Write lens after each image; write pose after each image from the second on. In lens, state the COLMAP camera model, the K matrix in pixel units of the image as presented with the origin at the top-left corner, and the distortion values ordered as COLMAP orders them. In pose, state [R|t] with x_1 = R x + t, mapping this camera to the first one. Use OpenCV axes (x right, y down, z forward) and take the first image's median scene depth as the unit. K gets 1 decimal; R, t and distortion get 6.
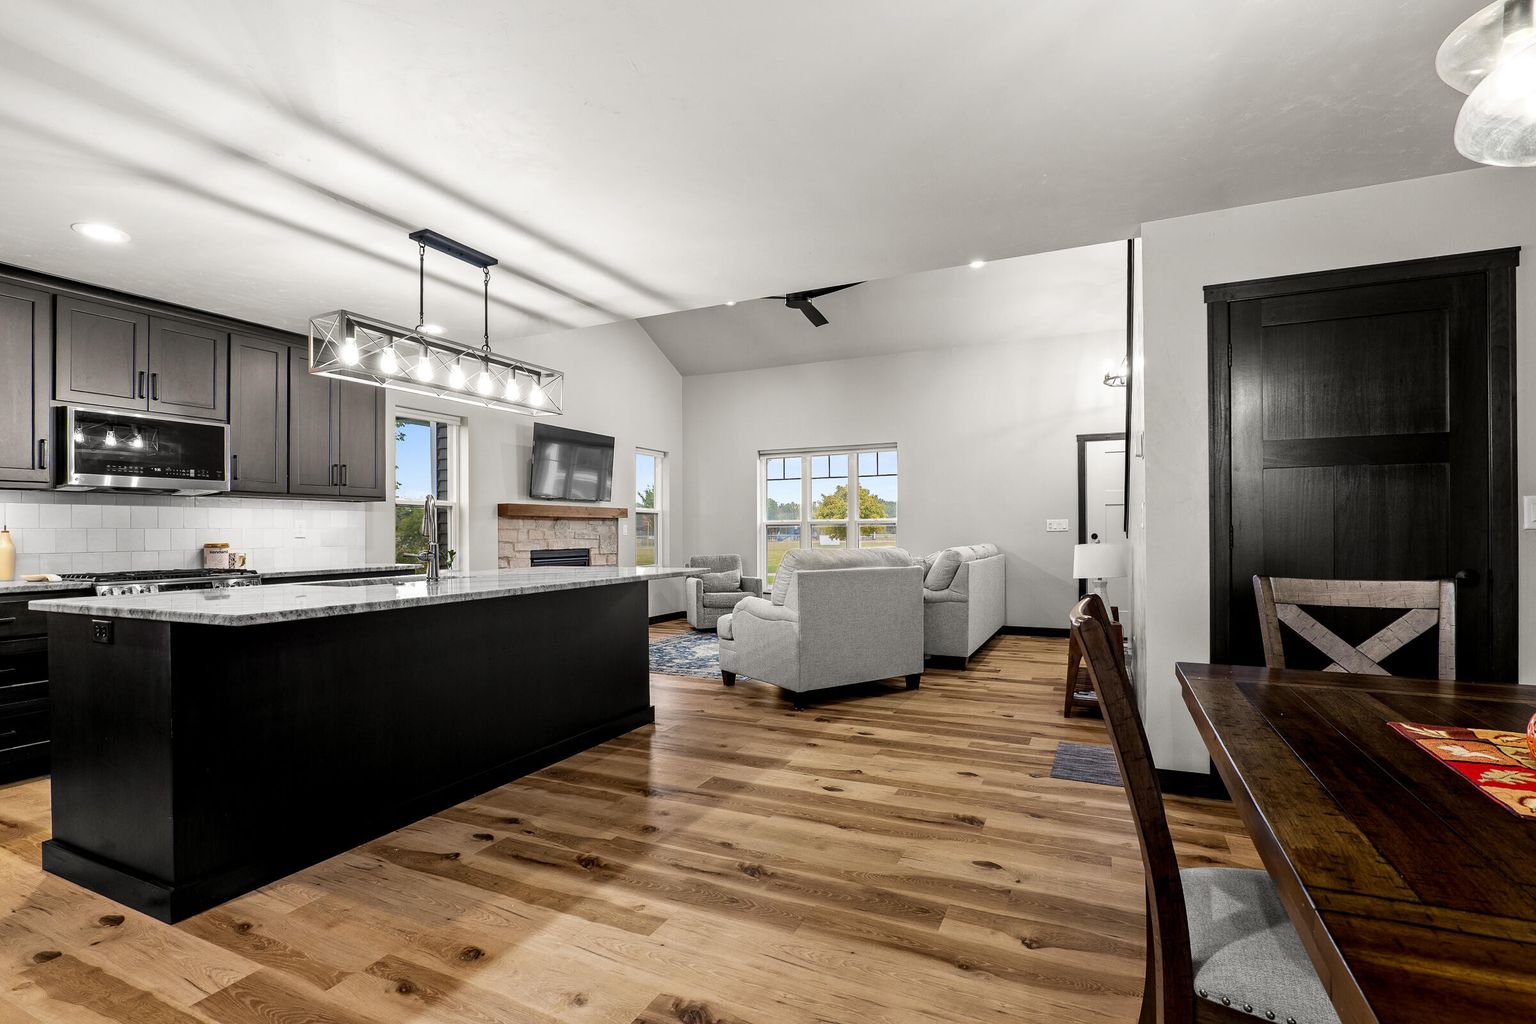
lens RADIAL K [[711.2, 0, 776.9], [0, 711.2, 518.8], [0, 0, 1]] dist [-0.025271, 0.005450]
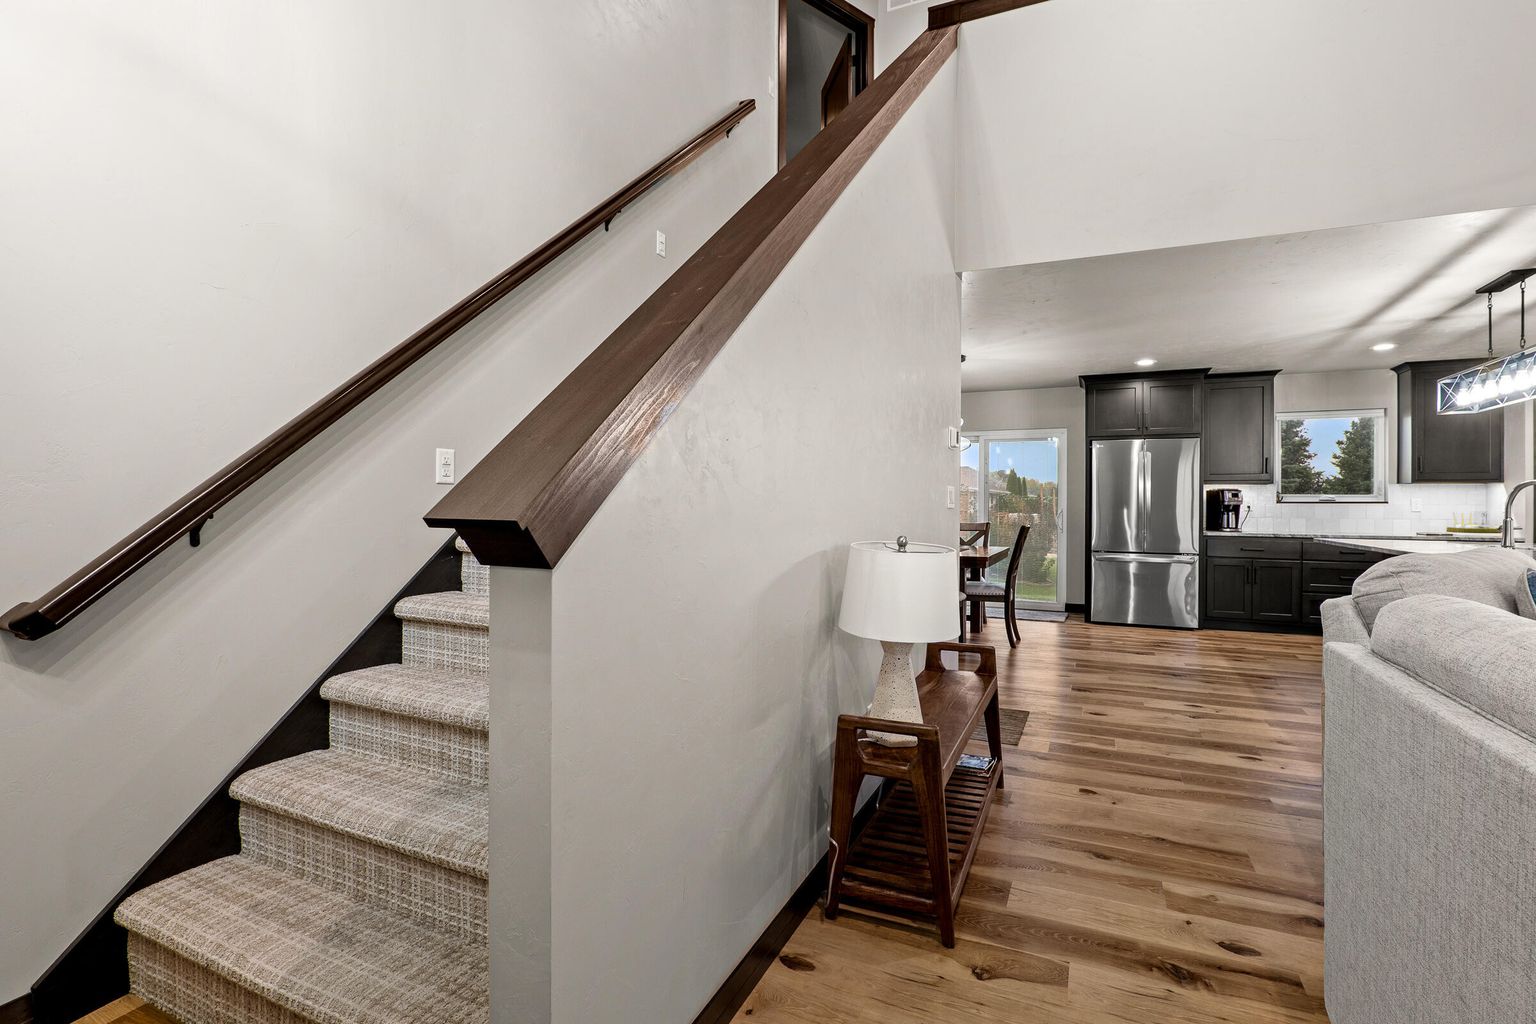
lens RADIAL K [[723.9, 0, 766.0], [0, 723.9, 504.3], [0, 0, 1]] dist [-0.022050, 0.006156]
pose [[-0.999986, 0.003700, -0.003896, 0.697049], [0.003775, 0.999805, -0.019404, 0.021138], [0.003823, -0.019418, -0.999804, 1.854132]]
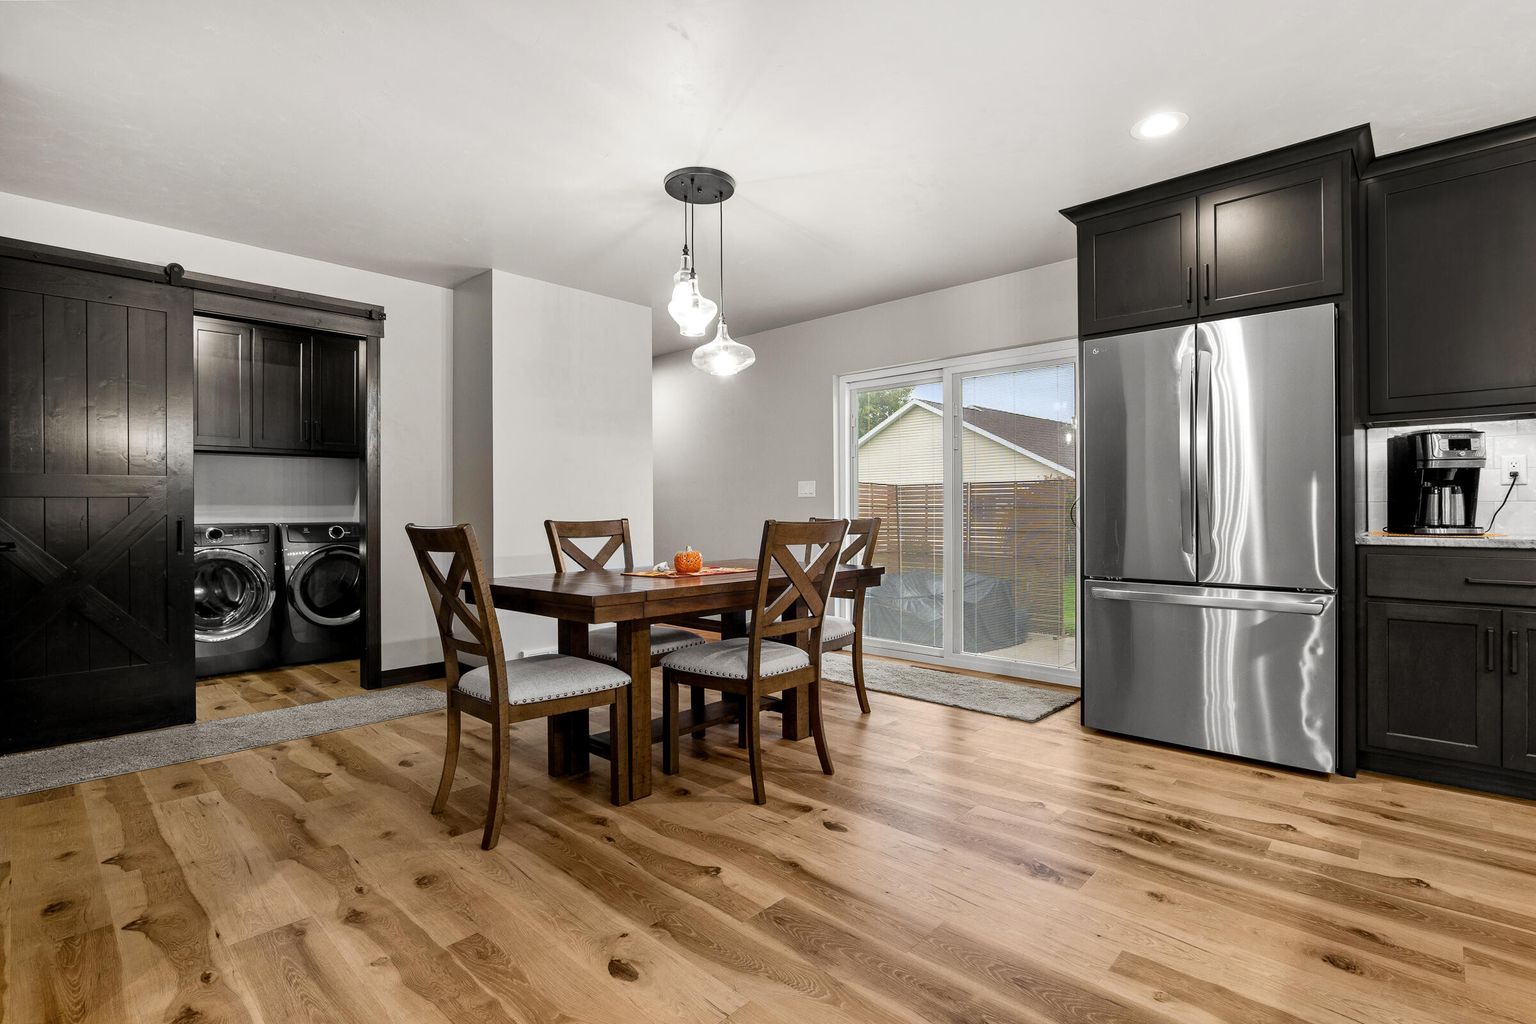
lens RADIAL K [[711.2, 0, 776.9], [0, 711.2, 518.8], [0, 0, 1]] dist [-0.025271, 0.005450]
pose [[-0.950792, 0.010716, 0.309645, -0.028561], [0.005572, 0.999831, -0.017493, 0.049908], [-0.309780, -0.014907, -0.950691, 0.962046]]
